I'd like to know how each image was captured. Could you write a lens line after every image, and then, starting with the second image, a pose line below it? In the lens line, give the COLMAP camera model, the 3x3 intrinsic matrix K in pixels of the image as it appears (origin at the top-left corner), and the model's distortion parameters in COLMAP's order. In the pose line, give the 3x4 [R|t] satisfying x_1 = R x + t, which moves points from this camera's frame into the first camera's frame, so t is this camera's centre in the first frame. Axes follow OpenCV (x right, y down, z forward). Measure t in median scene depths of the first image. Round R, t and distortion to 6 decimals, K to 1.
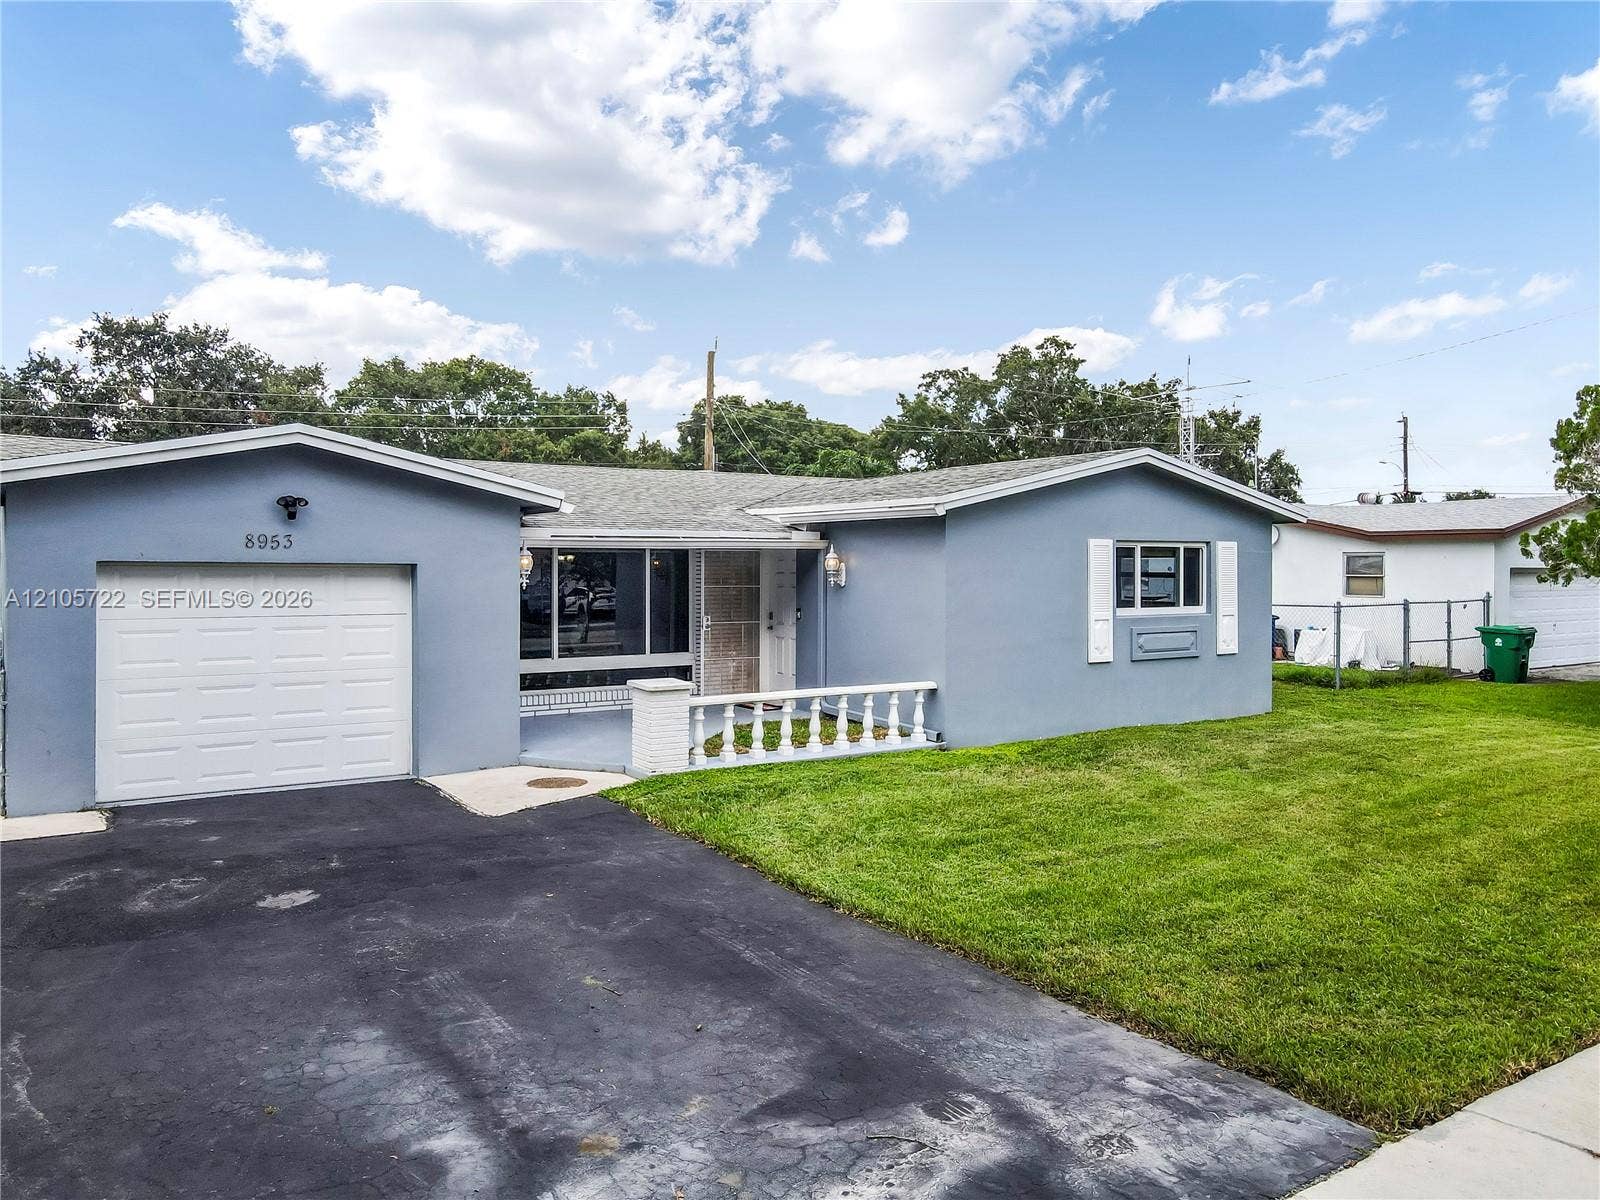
lens RADIAL K [[1242.1, 0, 799.0], [0, 1242.1, 596.1], [0, 0, 1]] dist [-0.009990, -0.005222]
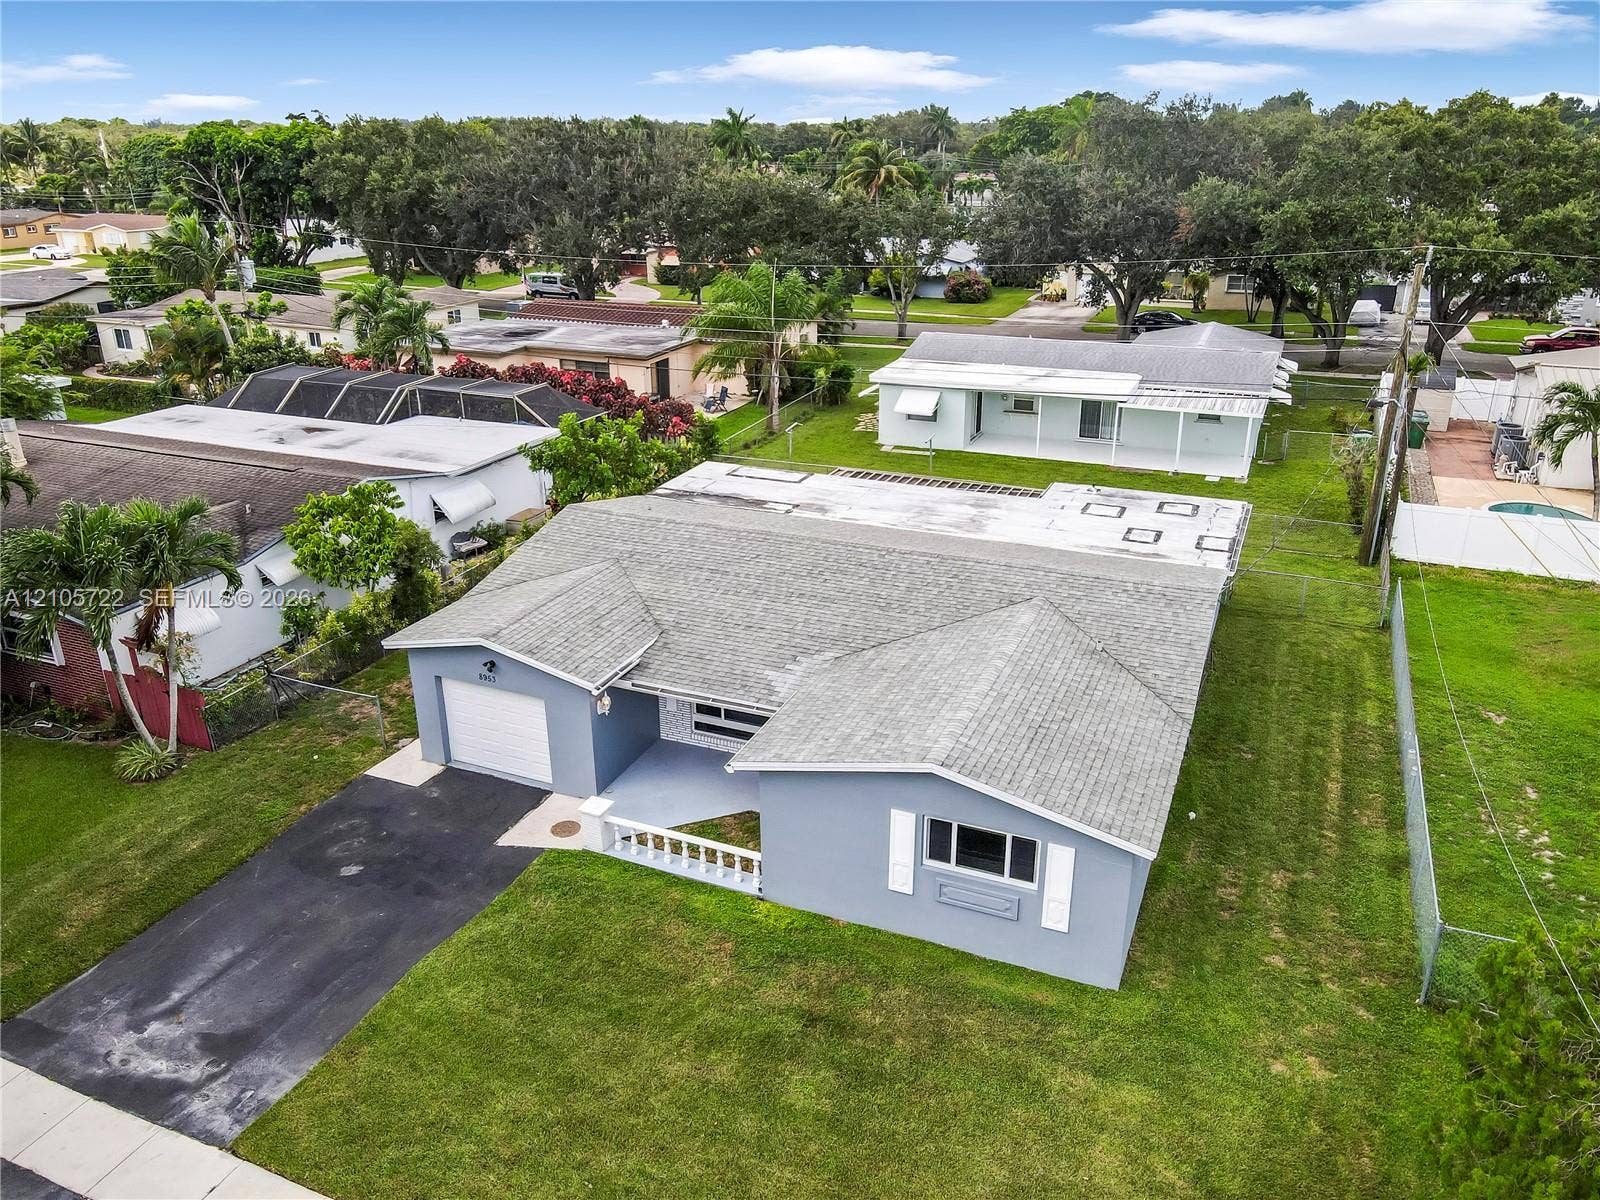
lens RADIAL K [[1242.1, 0, 799.8], [0, 1242.1, 598.4], [0, 0, 1]] dist [-0.009990, -0.005222]
pose [[0.537157, 0.316714, -0.781764, 2.853269], [-0.021986, 0.931771, 0.362379, -1.830069], [0.843196, -0.177467, 0.507471, 0.704610]]
